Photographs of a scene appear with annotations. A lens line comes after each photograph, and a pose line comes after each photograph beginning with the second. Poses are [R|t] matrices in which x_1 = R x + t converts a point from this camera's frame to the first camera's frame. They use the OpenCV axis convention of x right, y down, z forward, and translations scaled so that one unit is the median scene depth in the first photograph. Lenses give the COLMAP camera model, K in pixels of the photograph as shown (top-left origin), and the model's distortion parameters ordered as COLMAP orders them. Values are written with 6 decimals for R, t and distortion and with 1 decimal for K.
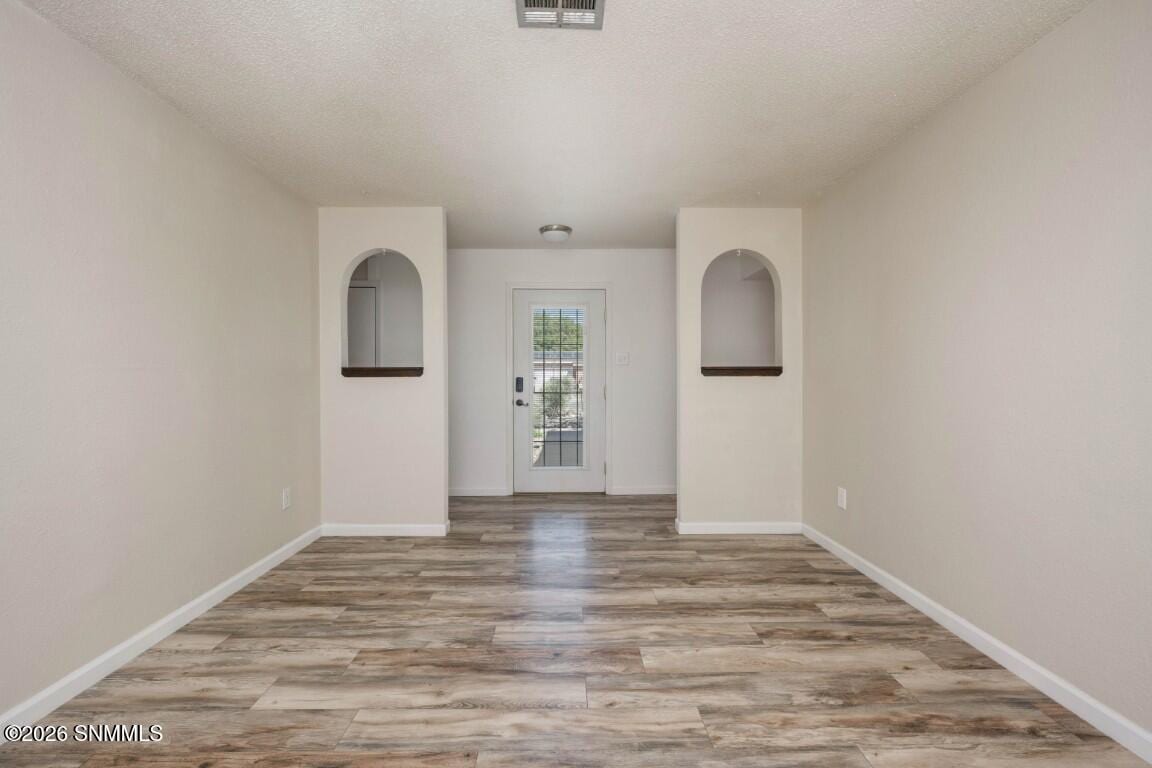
lens RADIAL K [[481.6, 0, 571.0], [0, 481.6, 380.3], [0, 0, 1]] dist [-0.003530, -0.000250]
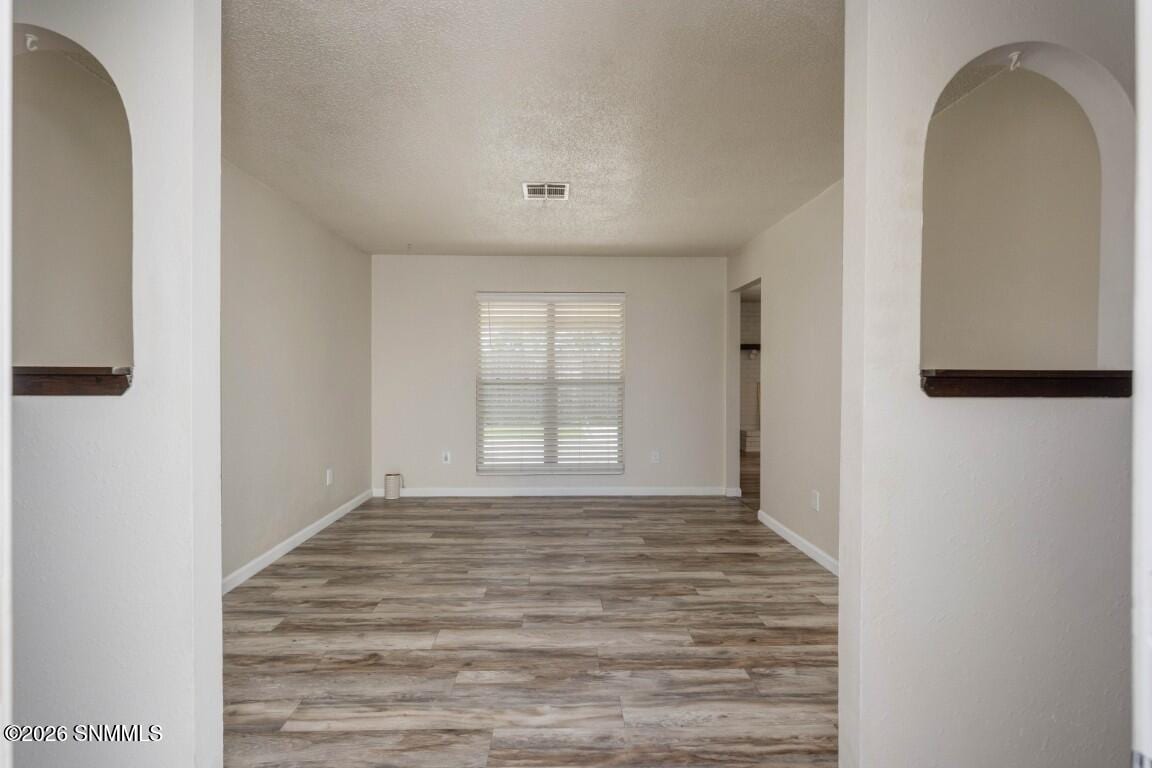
lens RADIAL K [[559.6, 0, 566.9], [0, 559.6, 378.4], [0, 0, 1]] dist [-0.000594, -0.000142]
pose [[-0.999963, 0.000044, -0.008554, -0.061789], [-0.000082, 0.999891, 0.014768, -0.043225], [0.008554, 0.014768, -0.999854, 2.288646]]
